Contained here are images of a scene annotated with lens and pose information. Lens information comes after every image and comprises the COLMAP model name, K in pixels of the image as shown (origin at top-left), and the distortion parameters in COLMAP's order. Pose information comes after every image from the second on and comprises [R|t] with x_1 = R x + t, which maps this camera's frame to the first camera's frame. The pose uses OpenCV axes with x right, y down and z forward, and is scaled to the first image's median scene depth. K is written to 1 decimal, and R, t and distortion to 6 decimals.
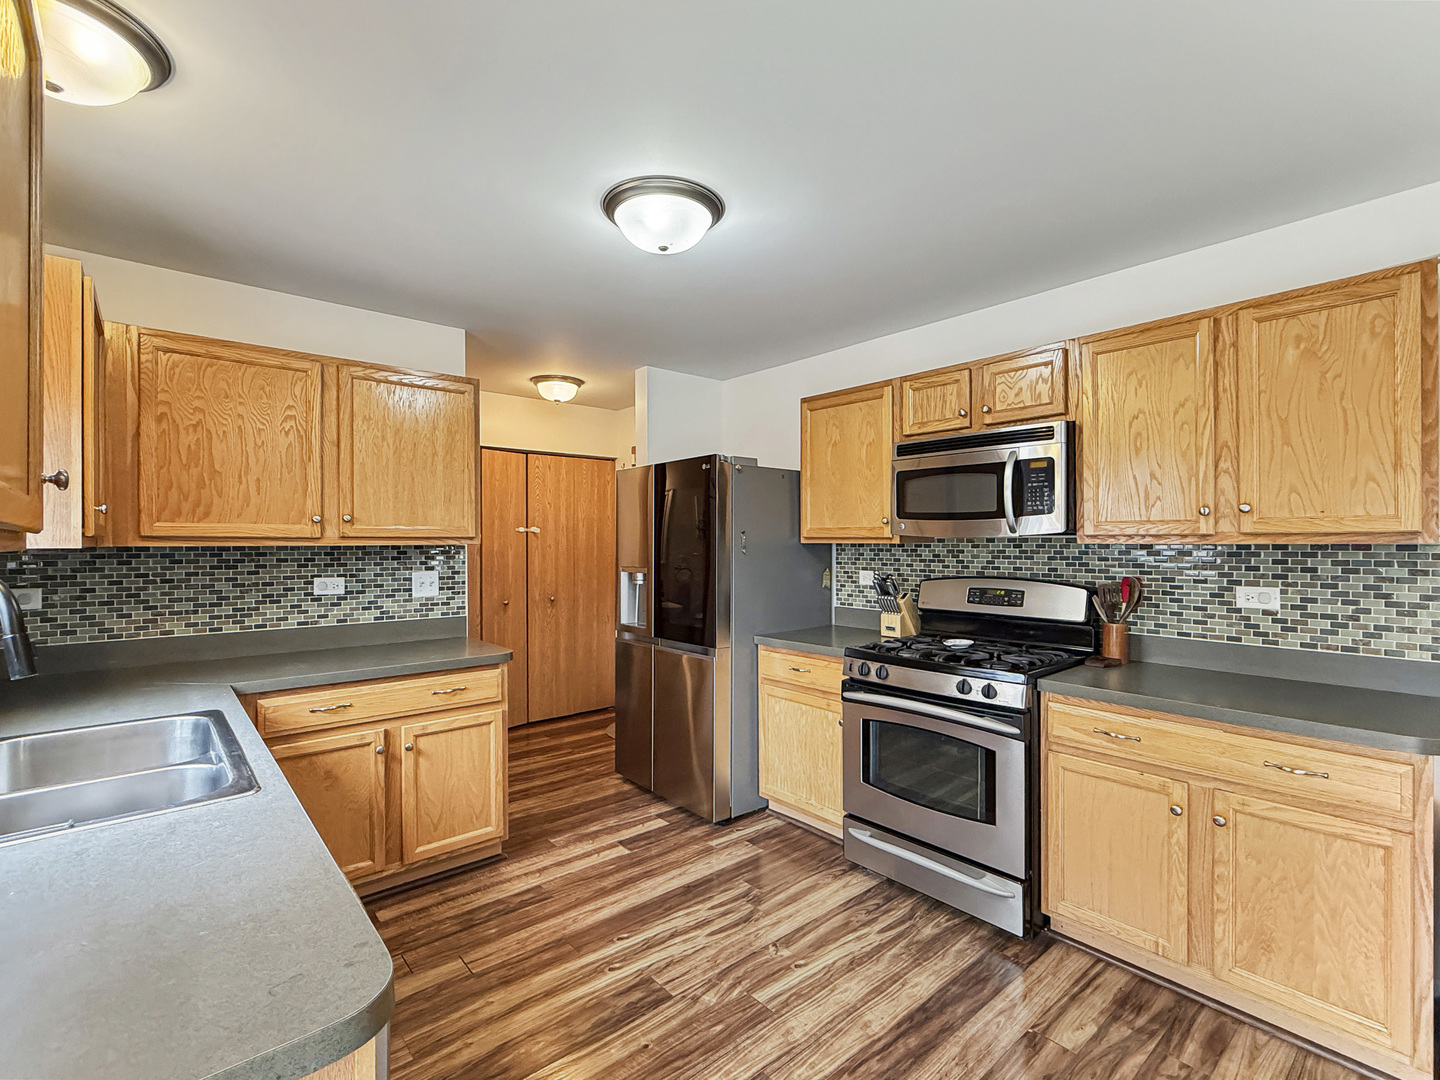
lens RADIAL K [[664.4, 0, 702.2], [0, 664.4, 545.5], [0, 0, 1]] dist [0.005474, 0.000818]
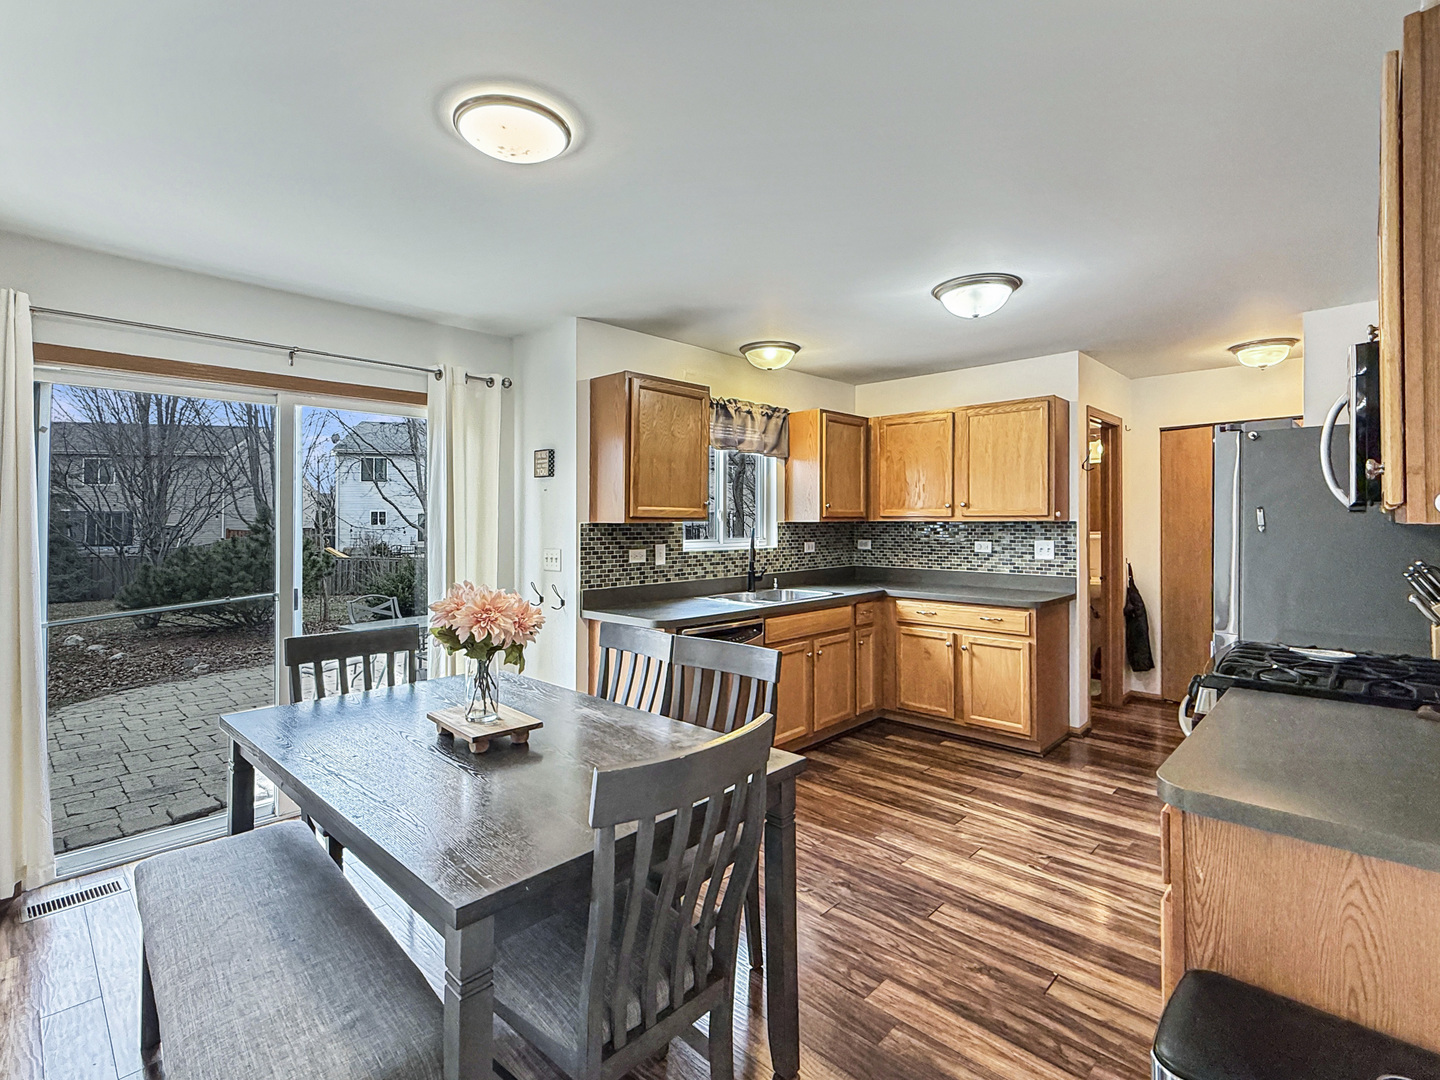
lens RADIAL K [[664.4, 0, 720.1], [0, 664.4, 517.9], [0, 0, 1]] dist [0.005474, 0.000818]
pose [[0.109740, -0.002071, -0.993958, 1.086391], [-0.003274, 0.999992, -0.002445, -0.002019], [0.993955, 0.003523, 0.109732, 0.247886]]
